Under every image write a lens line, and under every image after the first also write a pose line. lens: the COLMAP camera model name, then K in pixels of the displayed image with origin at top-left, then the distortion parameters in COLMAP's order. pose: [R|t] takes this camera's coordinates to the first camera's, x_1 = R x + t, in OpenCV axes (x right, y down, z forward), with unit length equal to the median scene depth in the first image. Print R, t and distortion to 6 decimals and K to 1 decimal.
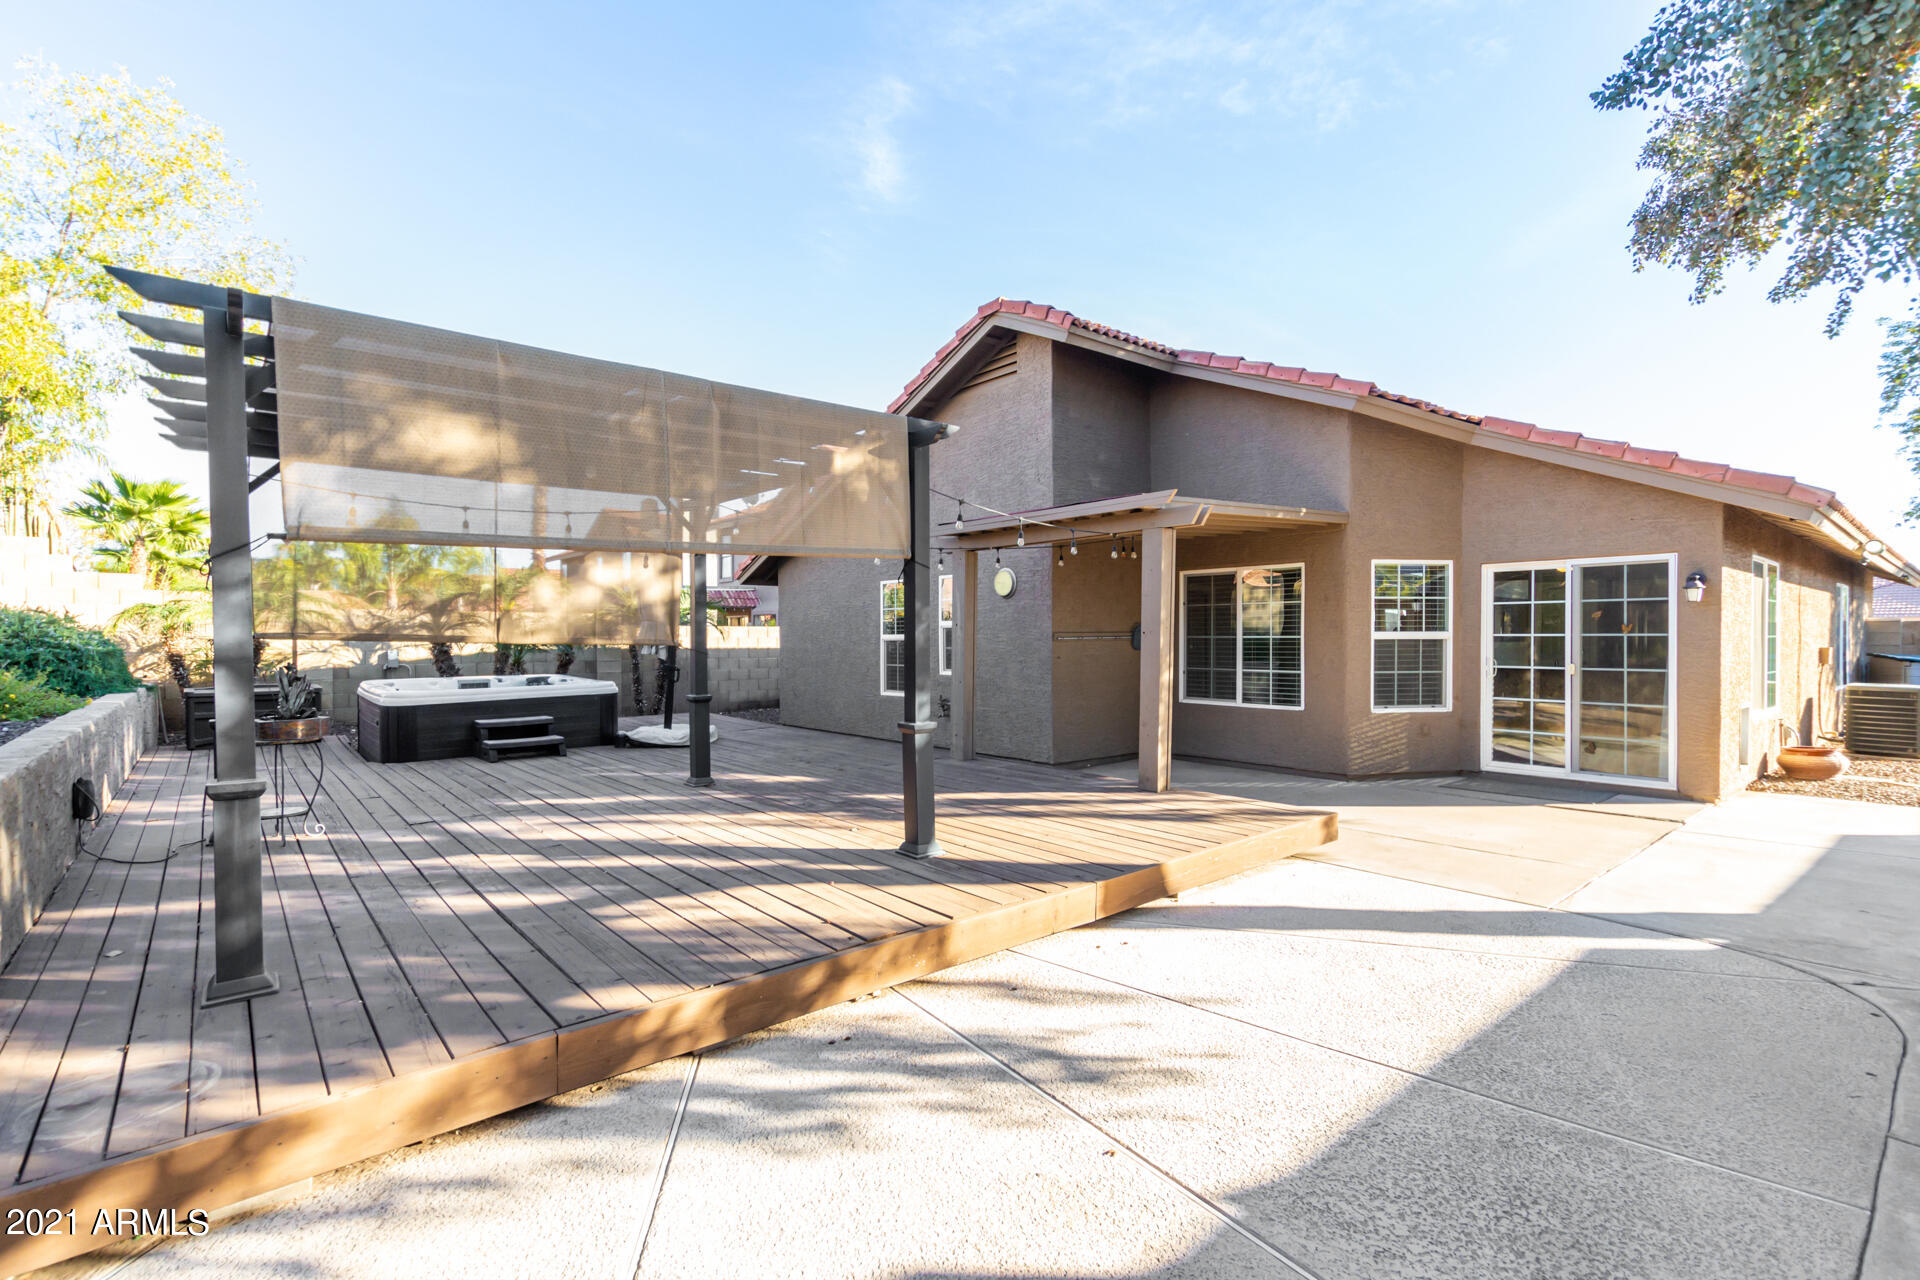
lens RADIAL K [[900.5, 0, 958.0], [0, 900.5, 646.0], [0, 0, 1]] dist [0.006445, -0.001202]
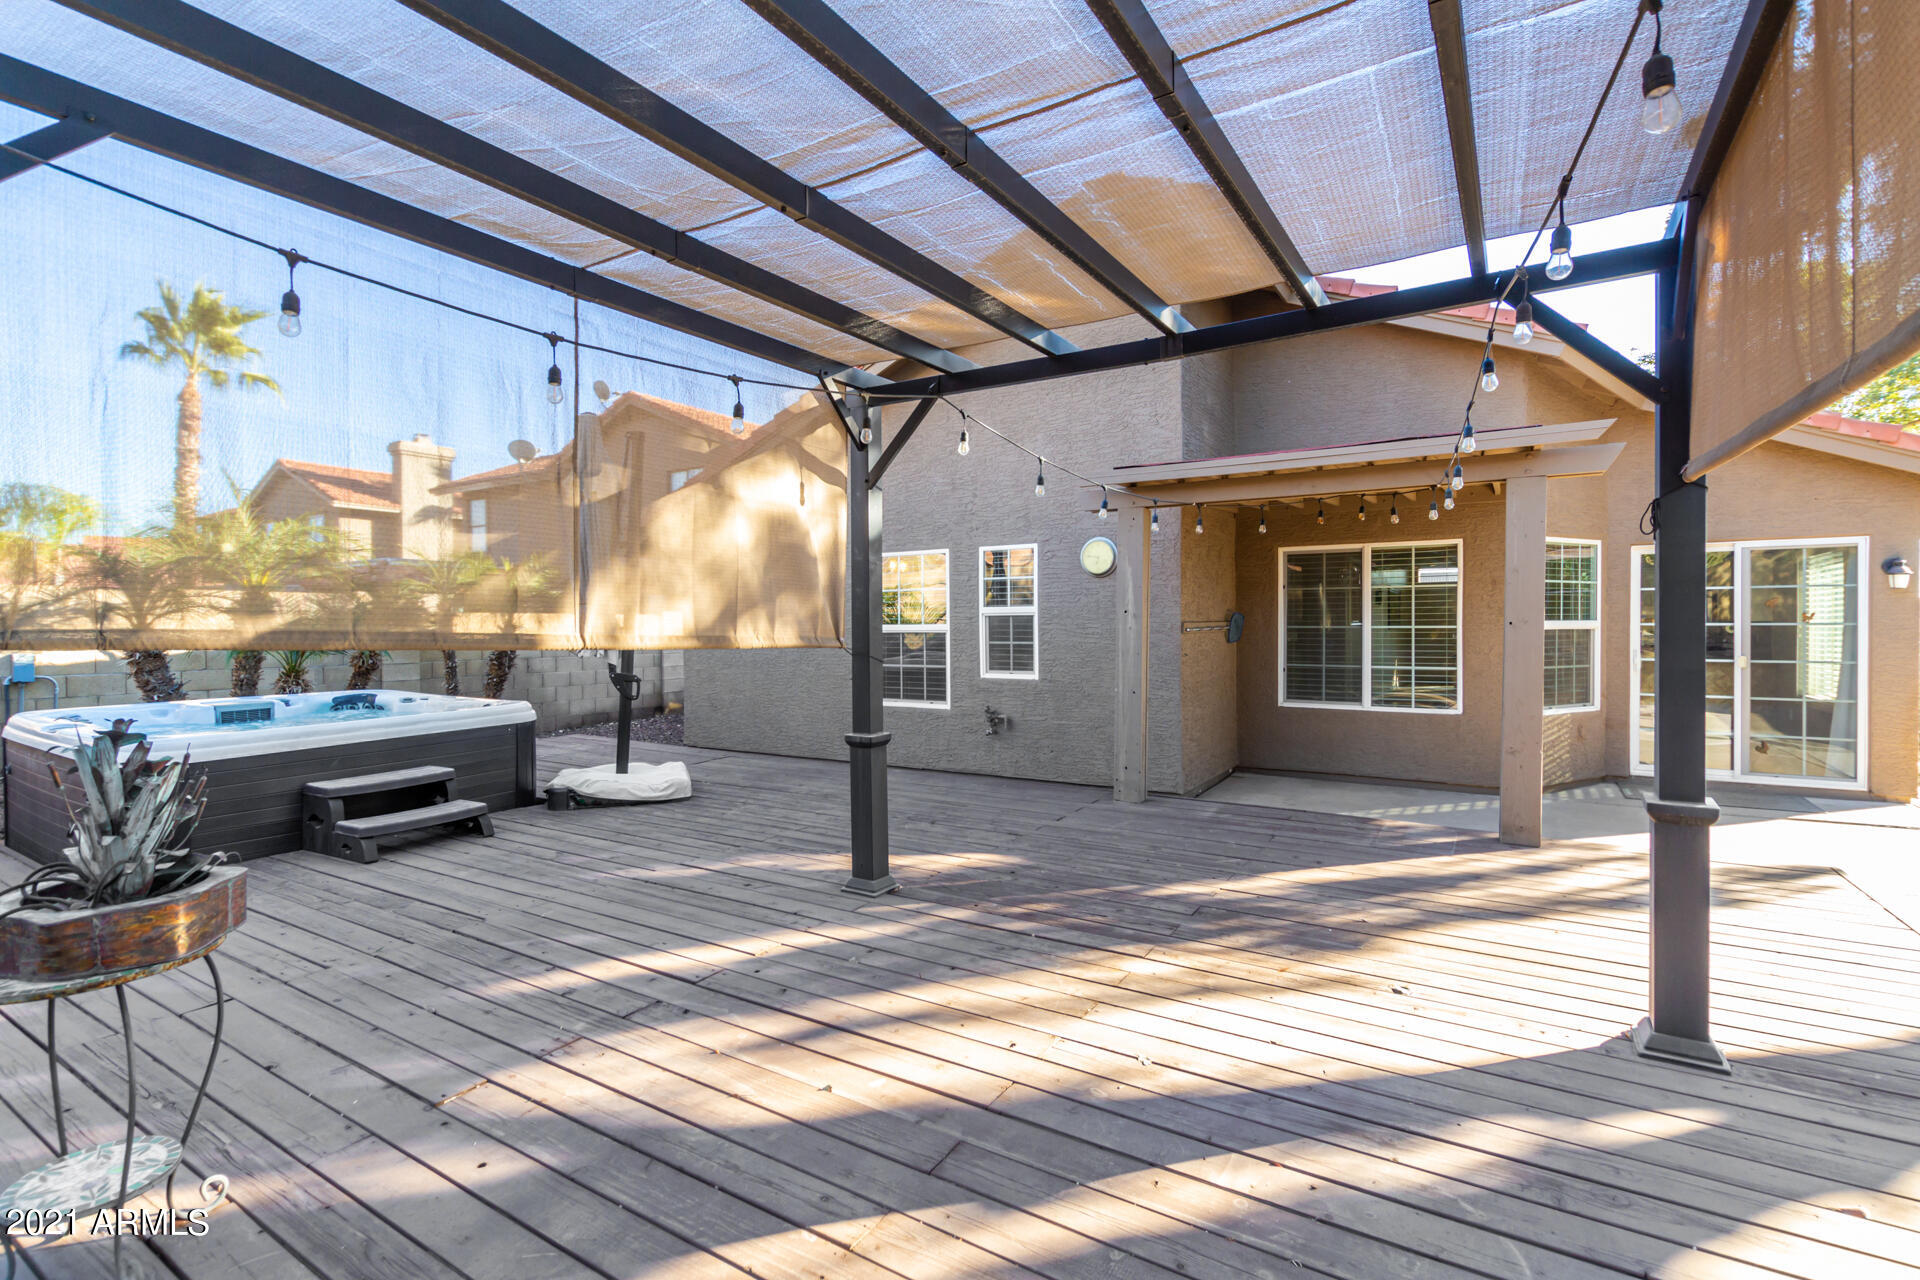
lens RADIAL K [[900.5, 0, 961.2], [0, 900.5, 628.6], [0, 0, 1]] dist [0.006445, -0.001202]
pose [[0.948824, -0.004009, 0.315780, -0.331843], [0.005789, 0.999972, -0.004699, -0.007470], [-0.315753, 0.006287, 0.948821, 0.351967]]
